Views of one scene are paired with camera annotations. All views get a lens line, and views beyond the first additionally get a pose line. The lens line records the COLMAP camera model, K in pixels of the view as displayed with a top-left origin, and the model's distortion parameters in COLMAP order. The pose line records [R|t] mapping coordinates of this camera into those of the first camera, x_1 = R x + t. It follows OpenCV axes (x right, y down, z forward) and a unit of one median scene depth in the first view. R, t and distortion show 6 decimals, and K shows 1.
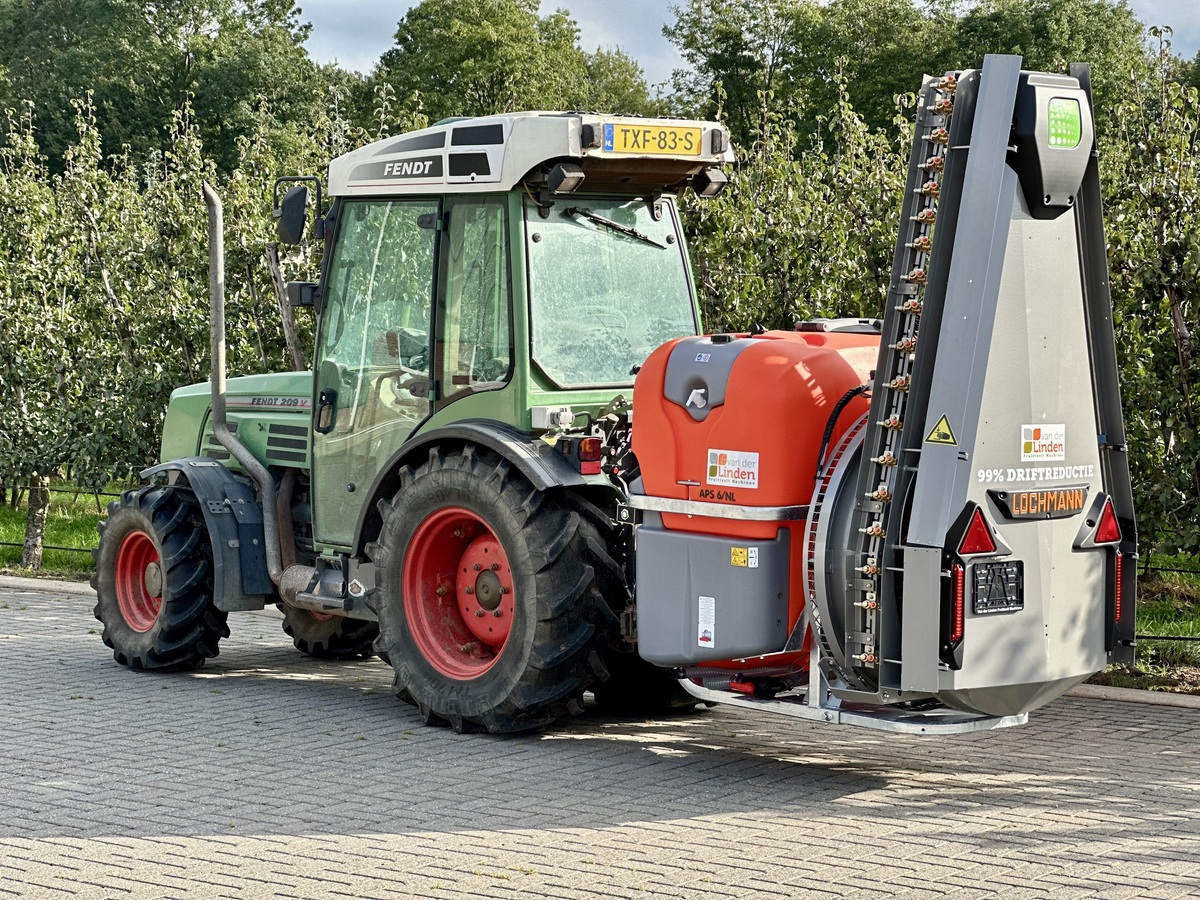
lens RADIAL K [[2688.1, 0, 600.0], [0, 2688.1, 450.0], [0, 0, 1]] dist [-0.179518, 4.543032]
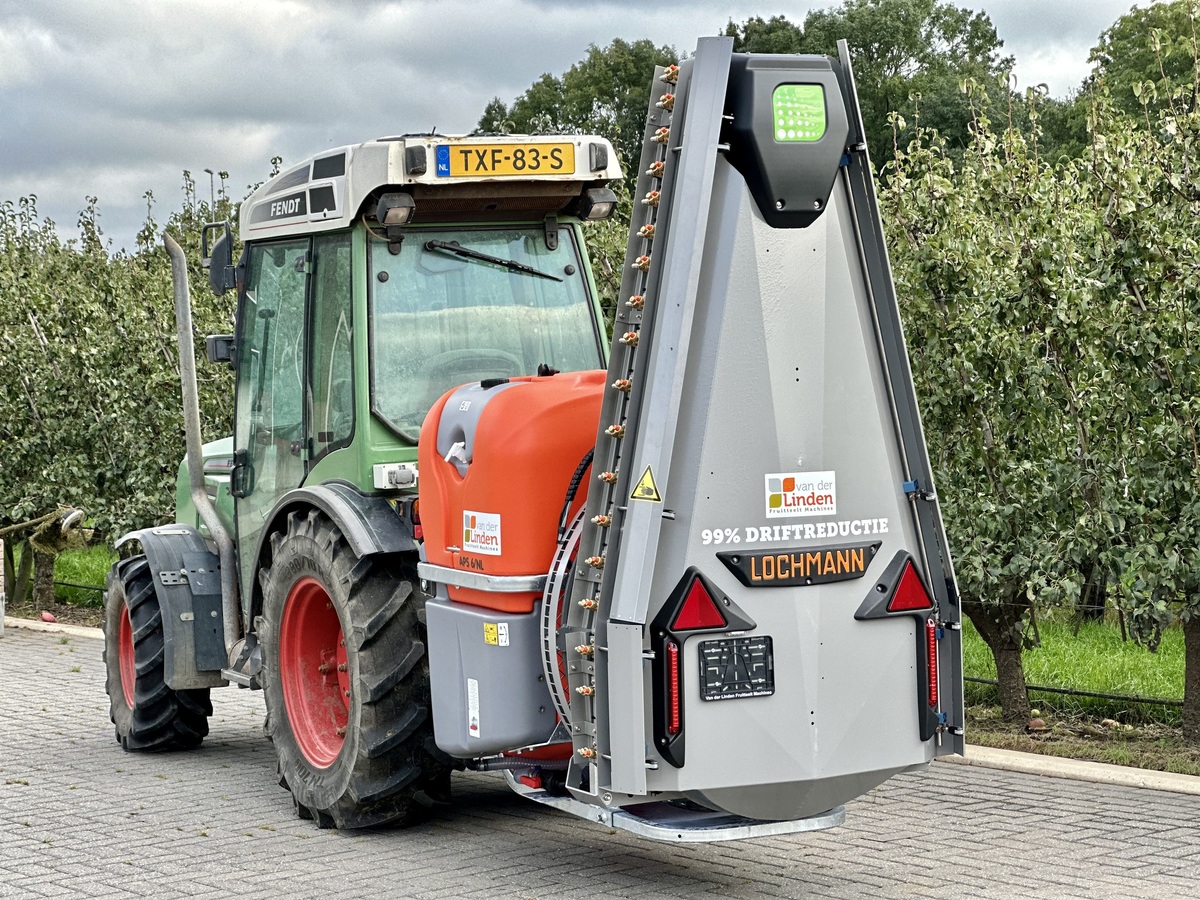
lens RADIAL K [[2688.1, 0, 600.0], [0, 2688.1, 450.0], [0, 0, 1]] dist [-0.179518, 4.543032]
pose [[0.959903, -0.031189, -0.278593, 0.300025], [0.027296, 0.999468, -0.017844, -0.002936], [0.279001, 0.009524, 0.960244, 0.158917]]
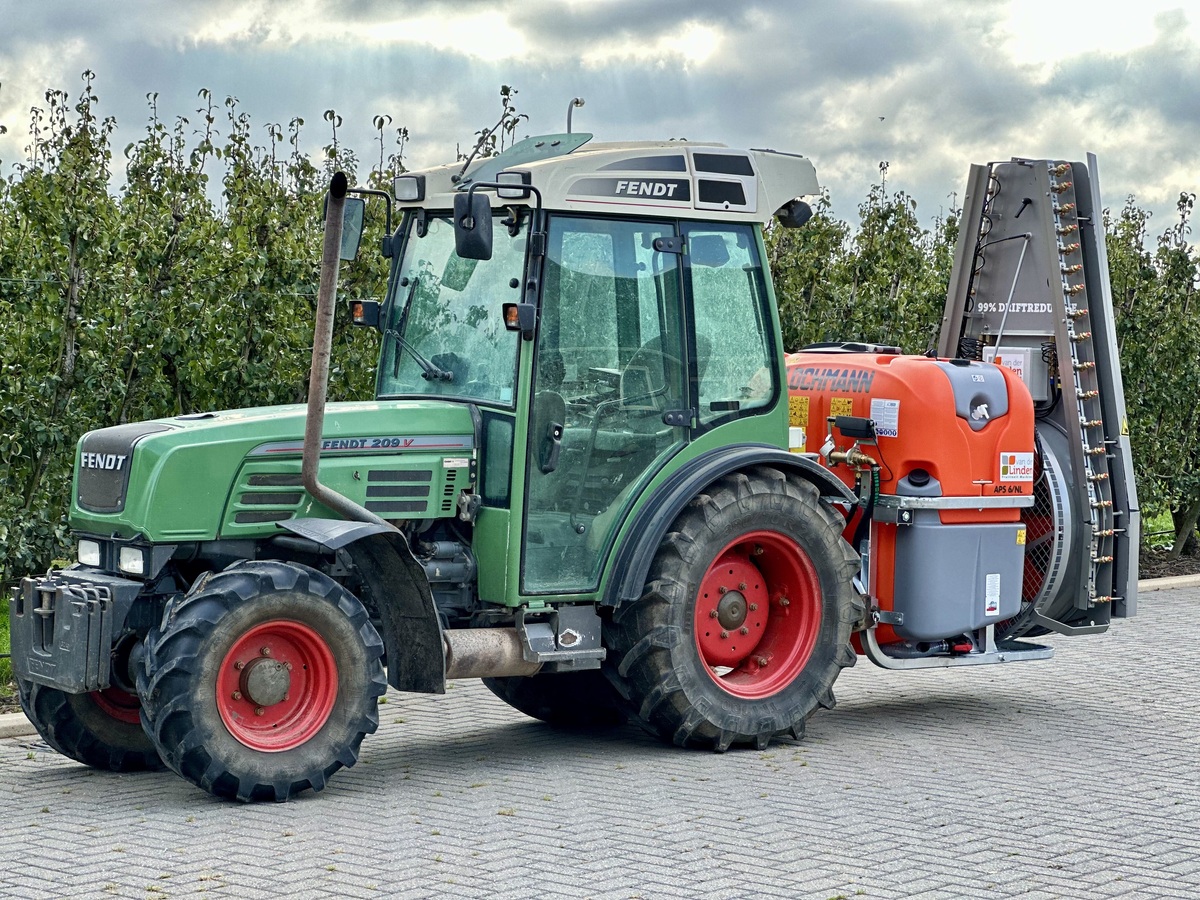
lens RADIAL K [[2688.1, 0, 600.0], [0, 2688.1, 450.0], [0, 0, 1]] dist [-0.179518, 4.543032]
pose [[0.076555, -0.048202, 0.995900, -1.091645], [0.039370, 0.998198, 0.045287, -0.058776], [-0.996288, 0.035742, 0.078315, 0.996839]]
